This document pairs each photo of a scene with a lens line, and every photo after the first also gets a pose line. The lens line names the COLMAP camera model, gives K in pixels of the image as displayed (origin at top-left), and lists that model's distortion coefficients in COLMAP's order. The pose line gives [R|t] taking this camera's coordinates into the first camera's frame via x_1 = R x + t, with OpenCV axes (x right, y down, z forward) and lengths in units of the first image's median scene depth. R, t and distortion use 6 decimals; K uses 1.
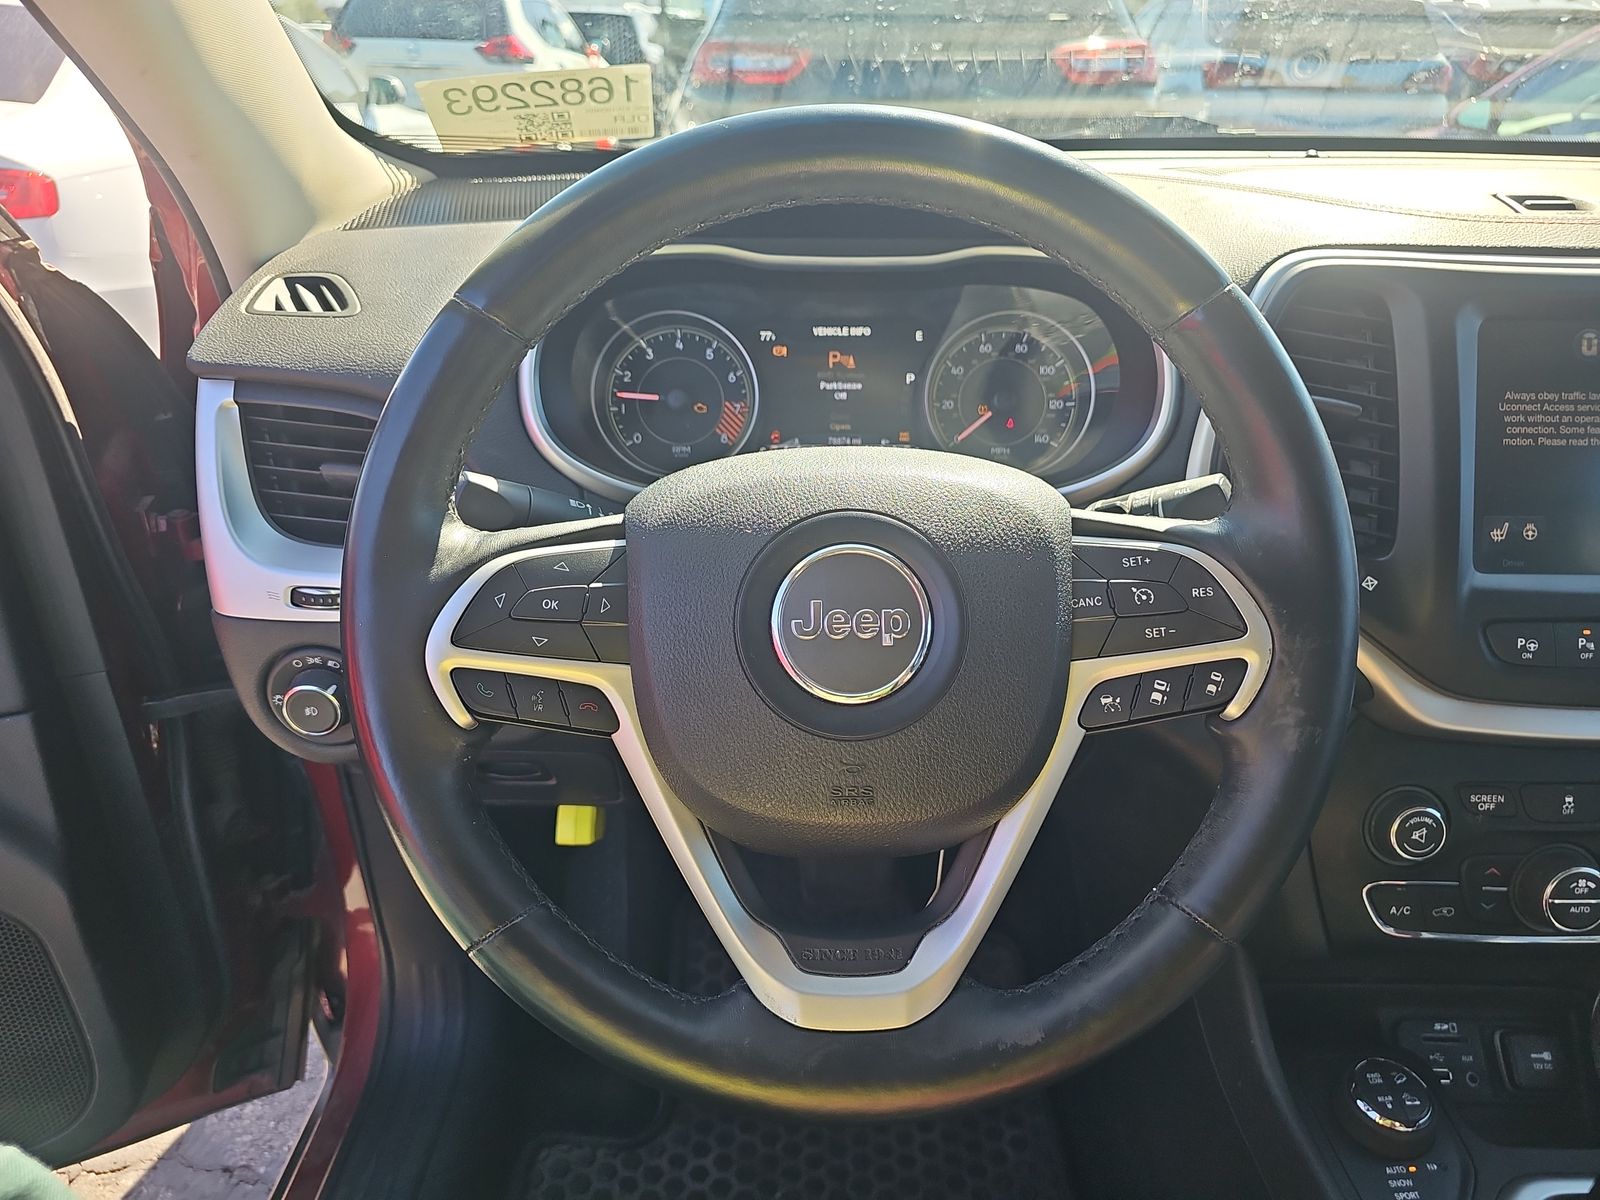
lens RADIAL K [[1081.5, 0, 798.9], [0, 1081.5, 604.9], [0, 0, 1]] dist [0.020685, -0.009495]
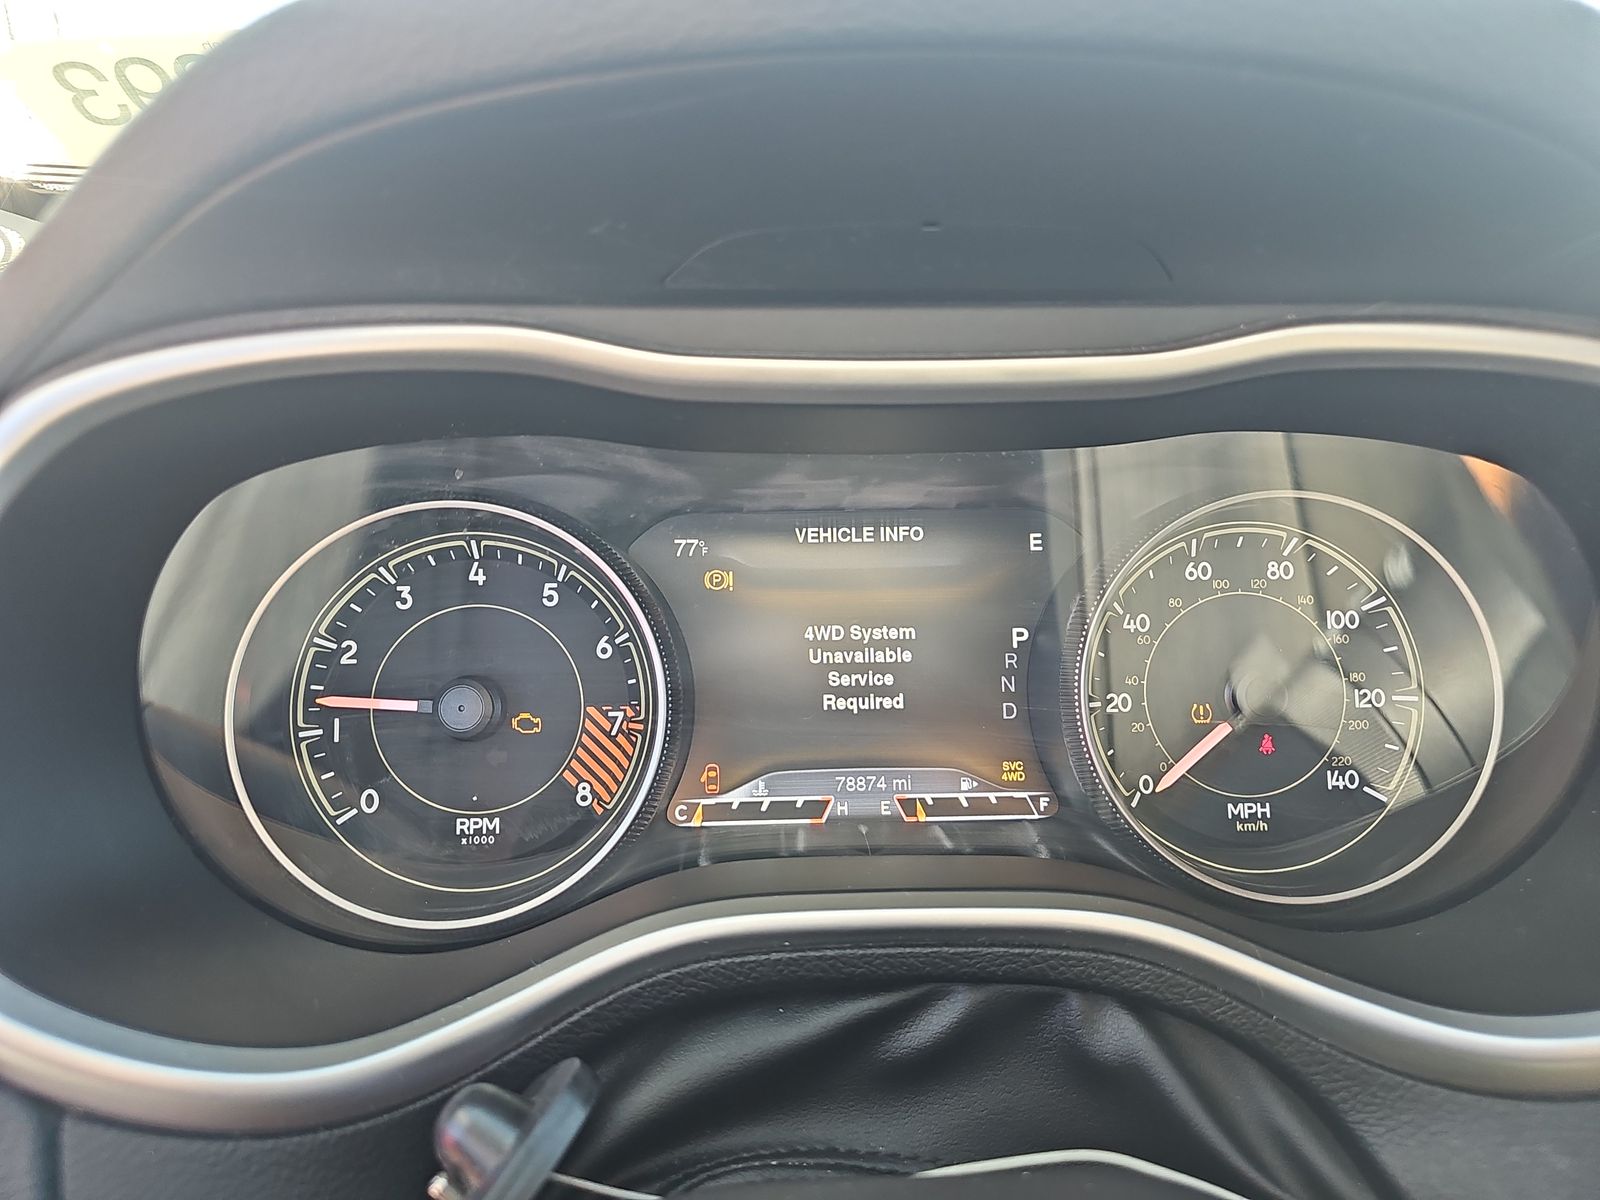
lens RADIAL K [[1081.5, 0, 801.2], [0, 1081.5, 596.4], [0, 0, 1]] dist [0.020685, -0.009495]
pose [[0.999591, -0.015861, 0.023812, 0.004977], [0.018824, 0.991355, -0.129853, -0.174595], [-0.021547, 0.130248, 0.991247, 0.580599]]
